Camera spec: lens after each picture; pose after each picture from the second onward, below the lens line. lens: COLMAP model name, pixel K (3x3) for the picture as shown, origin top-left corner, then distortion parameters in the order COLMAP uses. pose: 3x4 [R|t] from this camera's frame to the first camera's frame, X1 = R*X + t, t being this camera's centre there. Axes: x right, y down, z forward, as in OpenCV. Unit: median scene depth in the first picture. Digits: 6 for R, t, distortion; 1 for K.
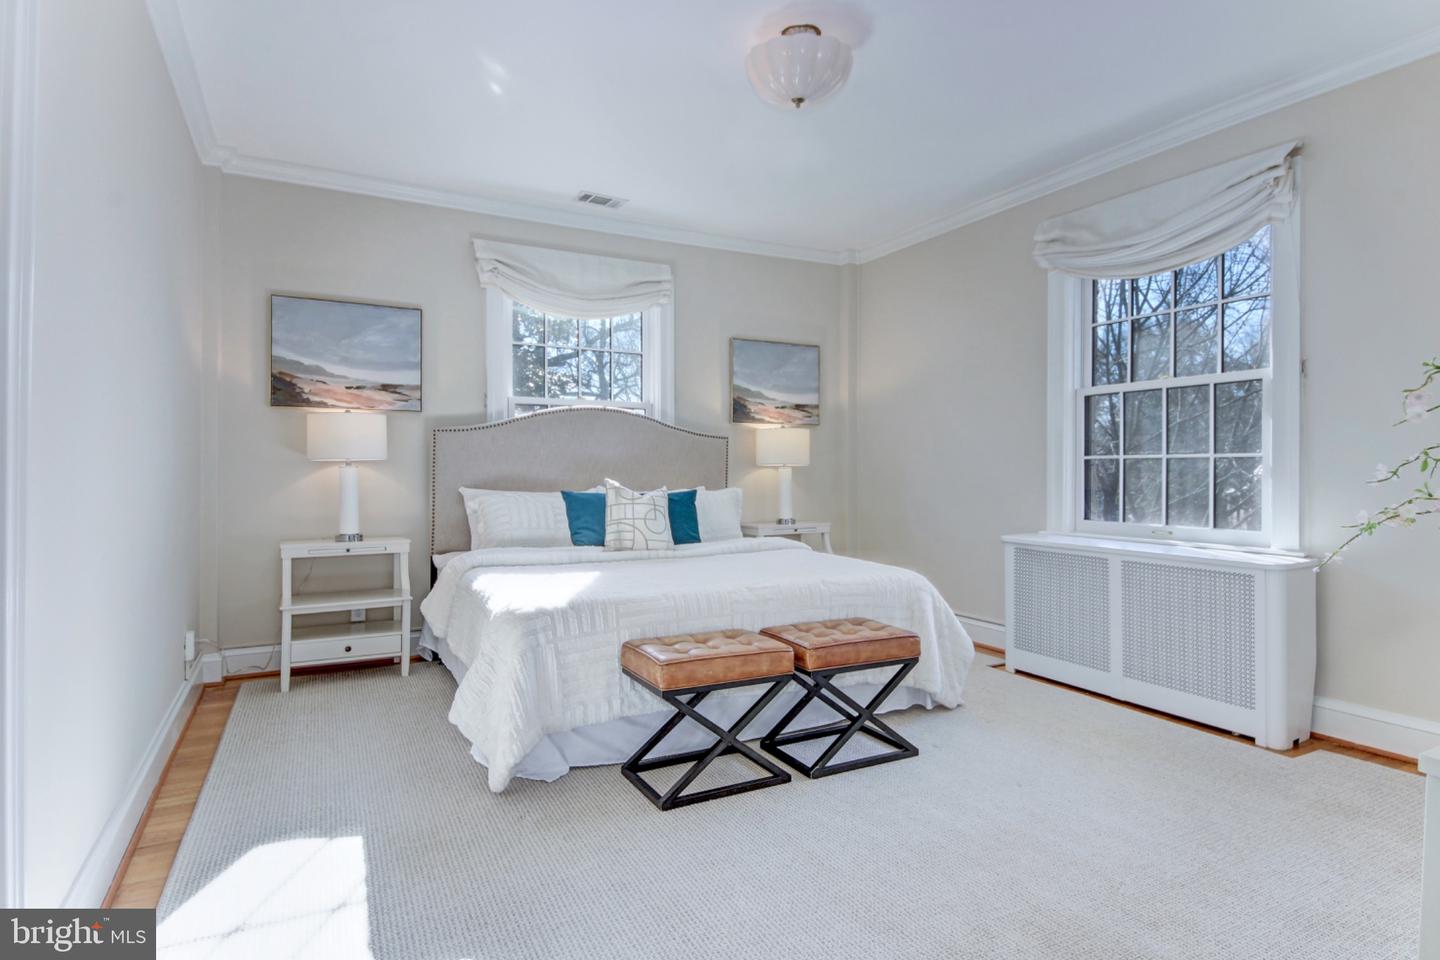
lens RADIAL K [[741.6, 0, 719.8], [0, 741.6, 472.5], [0, 0, 1]] dist [0.003779, -0.005835]
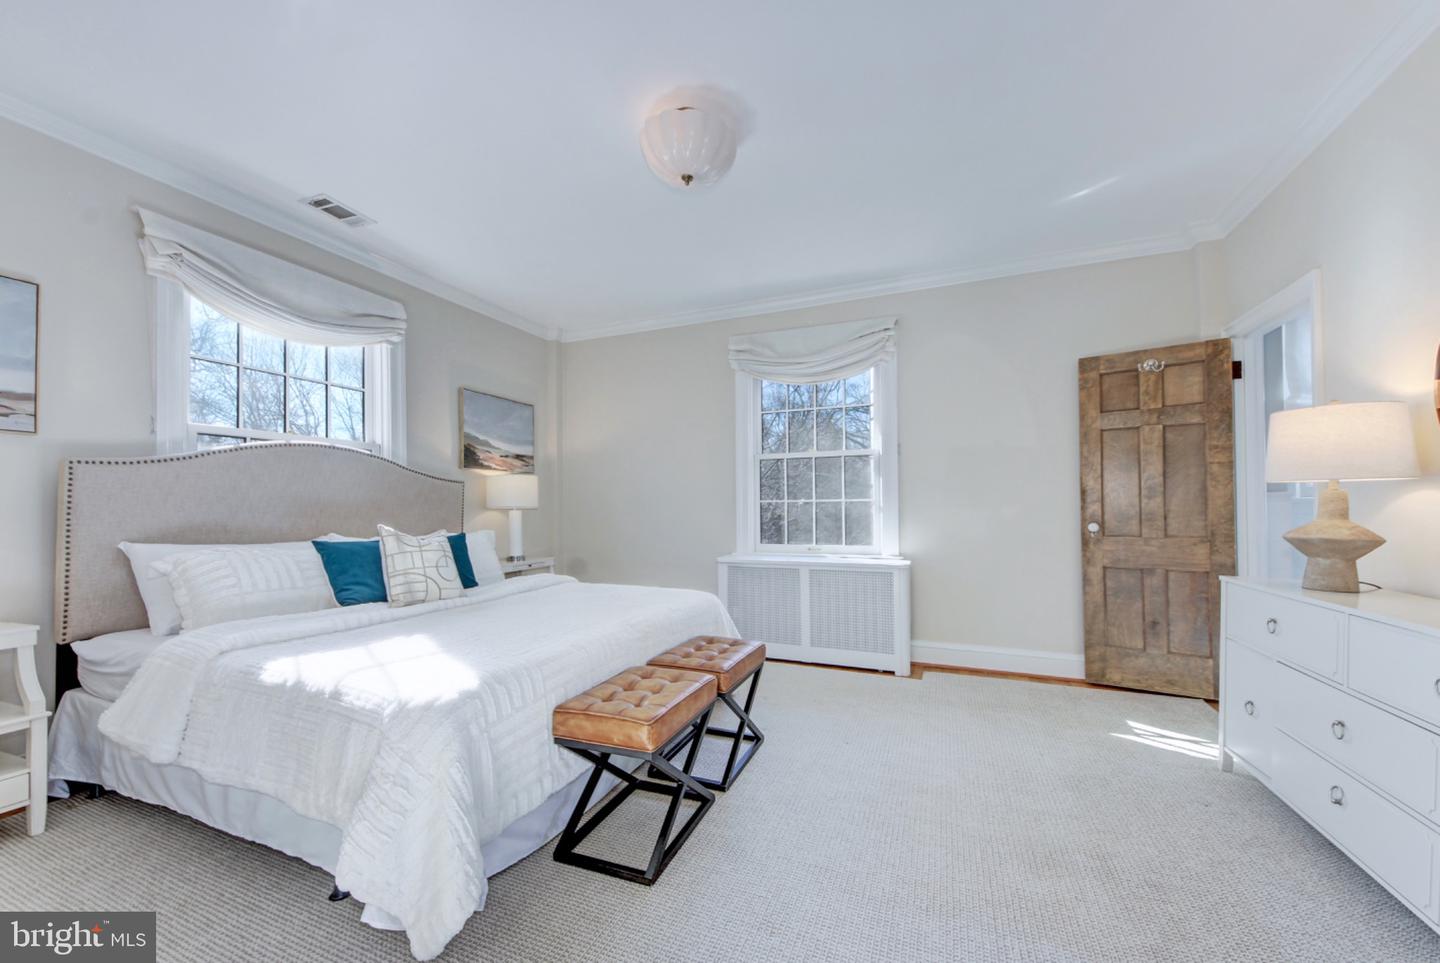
lens RADIAL K [[533.2, 0, 720.2], [0, 533.2, 504.8], [0, 0, 1]] dist [0.006765, -0.002693]
pose [[0.769351, -0.003238, 0.638819, -0.246051], [0.012090, 0.999882, -0.009492, -0.004794], [-0.638712, 0.015026, 0.769299, 0.239742]]
